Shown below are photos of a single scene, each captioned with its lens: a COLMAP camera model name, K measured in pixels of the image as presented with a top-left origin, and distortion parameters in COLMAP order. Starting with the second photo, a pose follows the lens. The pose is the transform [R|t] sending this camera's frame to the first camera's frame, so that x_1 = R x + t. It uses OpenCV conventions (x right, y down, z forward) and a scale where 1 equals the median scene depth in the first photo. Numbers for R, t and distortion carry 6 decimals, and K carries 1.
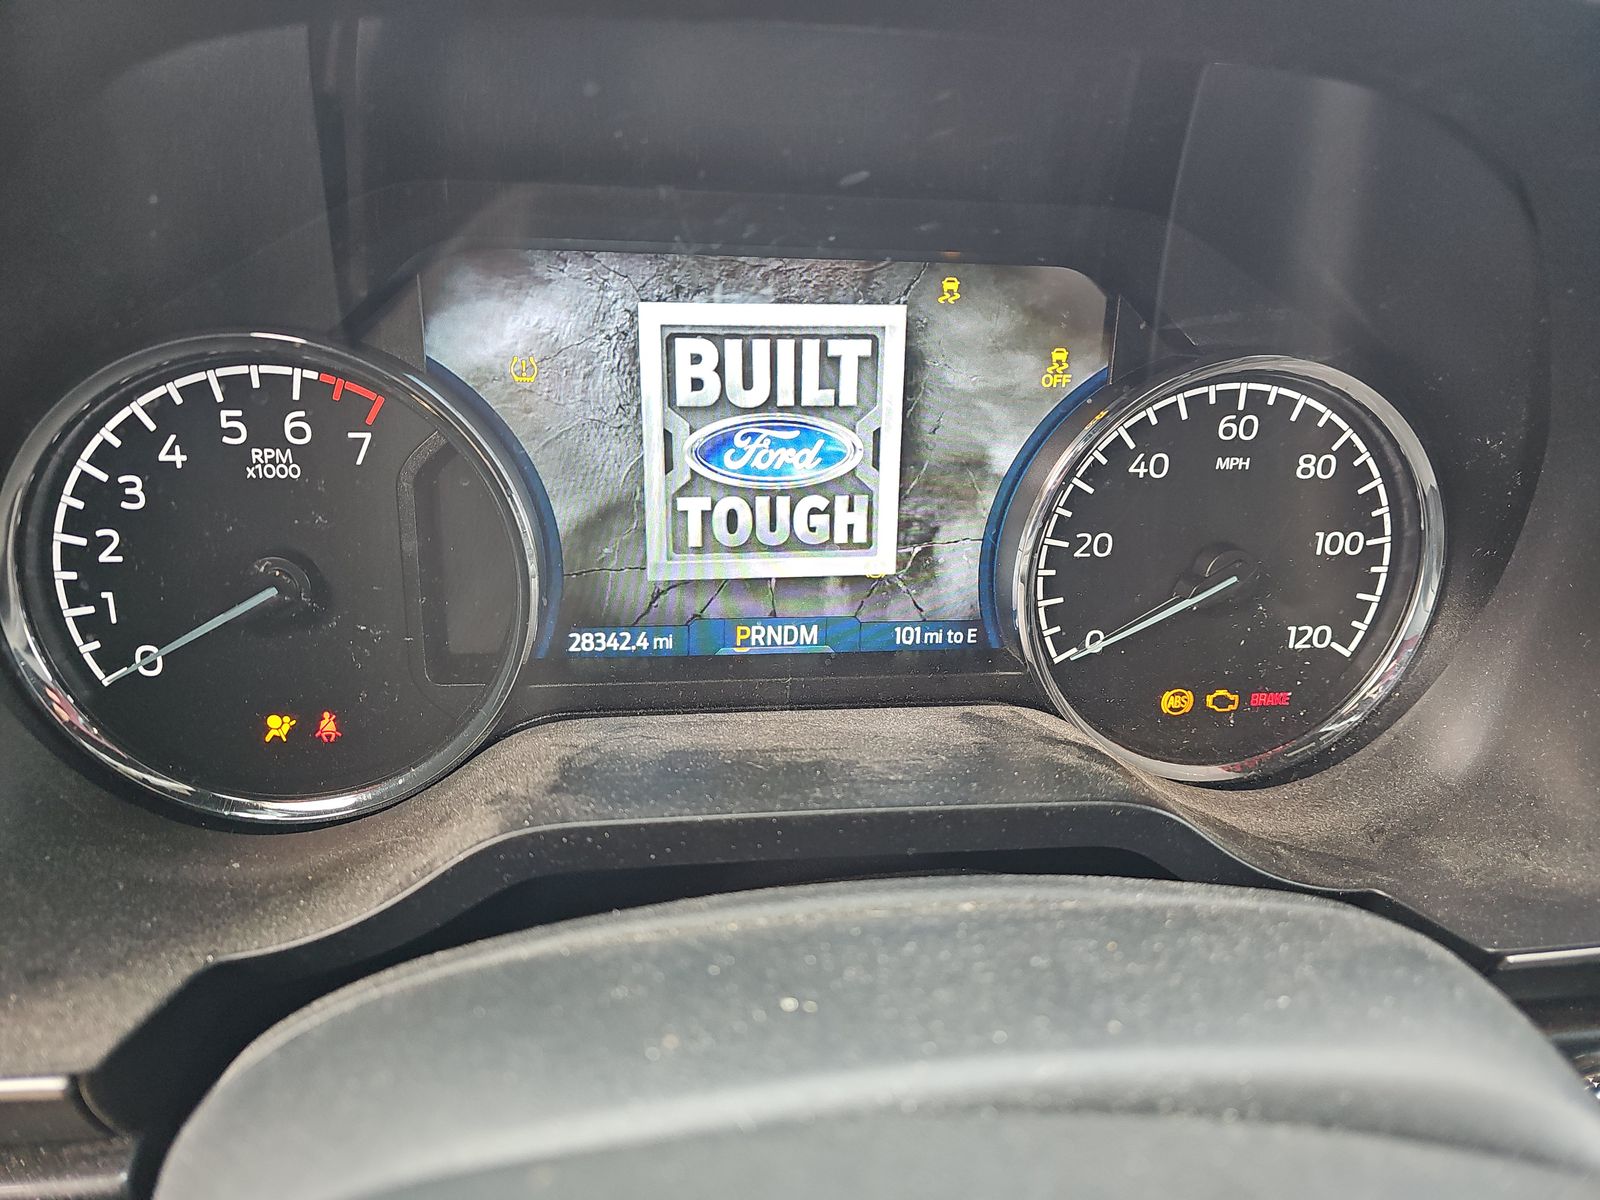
lens RADIAL K [[1072.6, 0, 798.4], [0, 1072.6, 596.4], [0, 0, 1]] dist [0.035591, 0.000913]
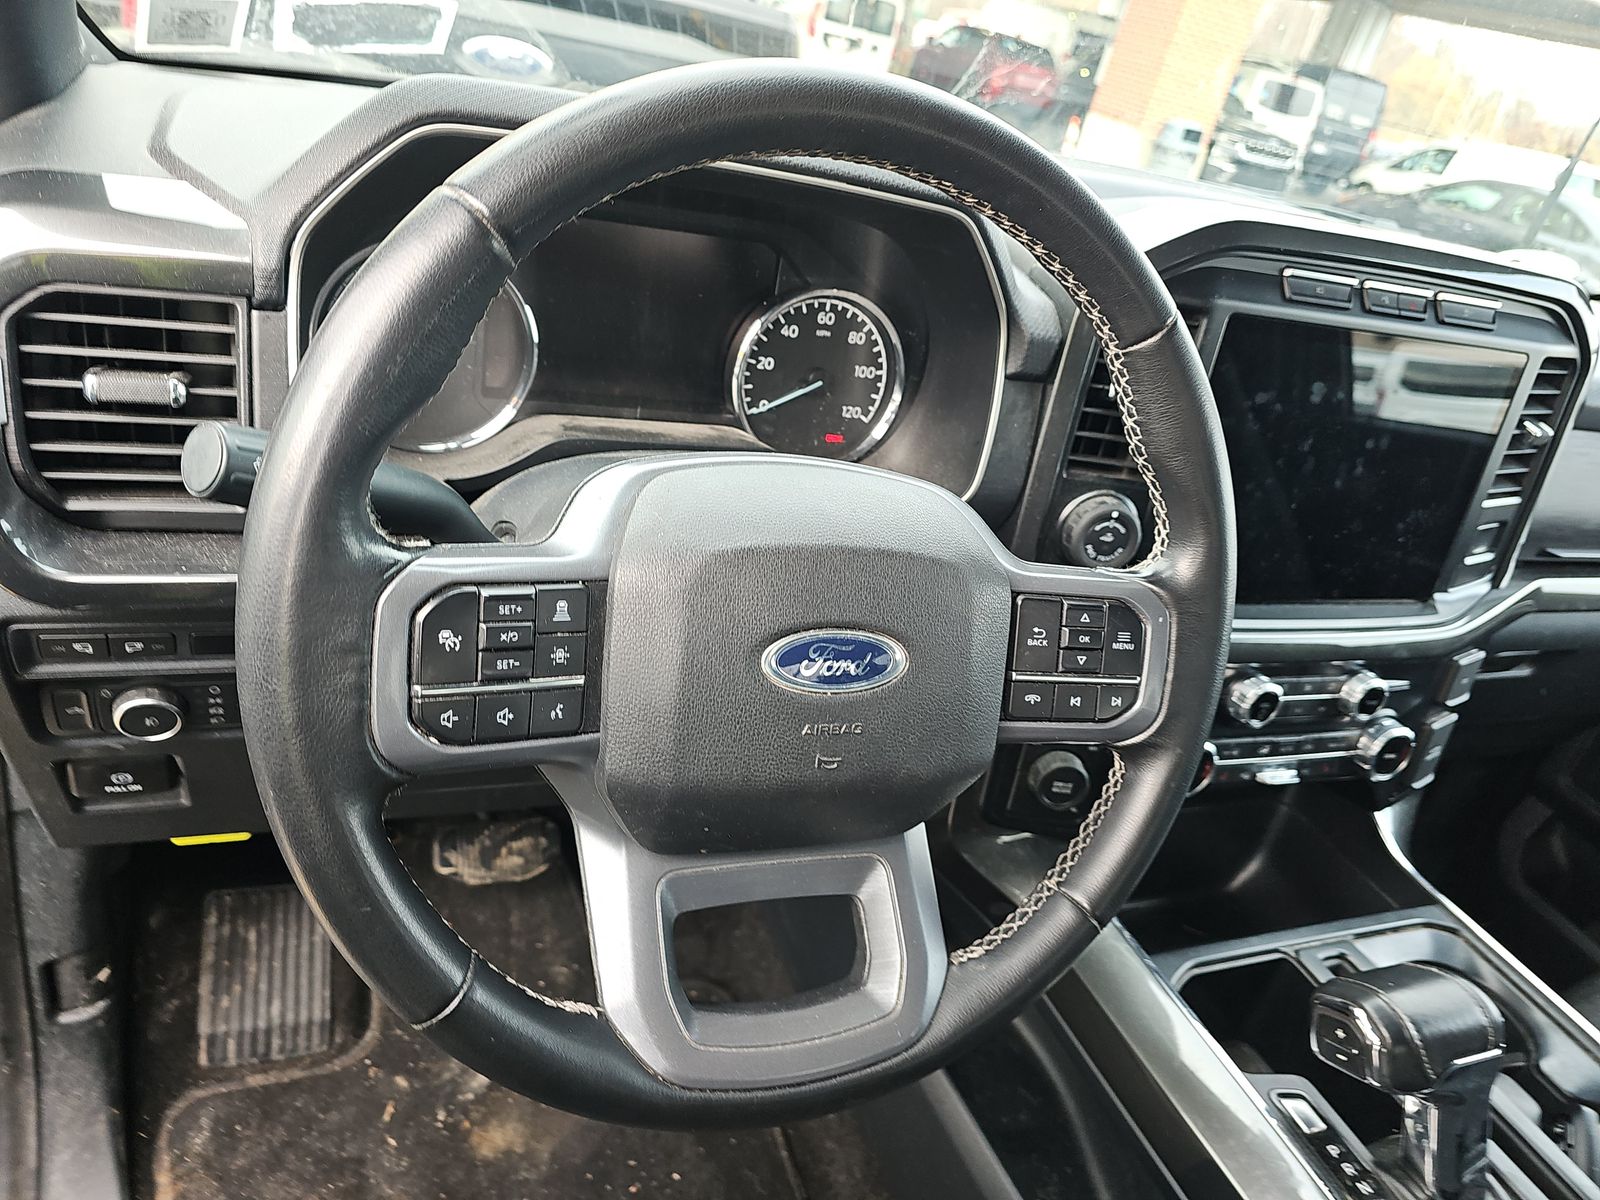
lens RADIAL K [[1072.6, 0, 795.8], [0, 1072.6, 603.6], [0, 0, 1]] dist [0.035591, 0.000913]
pose [[0.959935, 0.019044, 0.279574, -0.306138], [-0.054964, 0.991104, 0.121211, 0.182523], [-0.274778, -0.131721, 0.952442, -1.313434]]
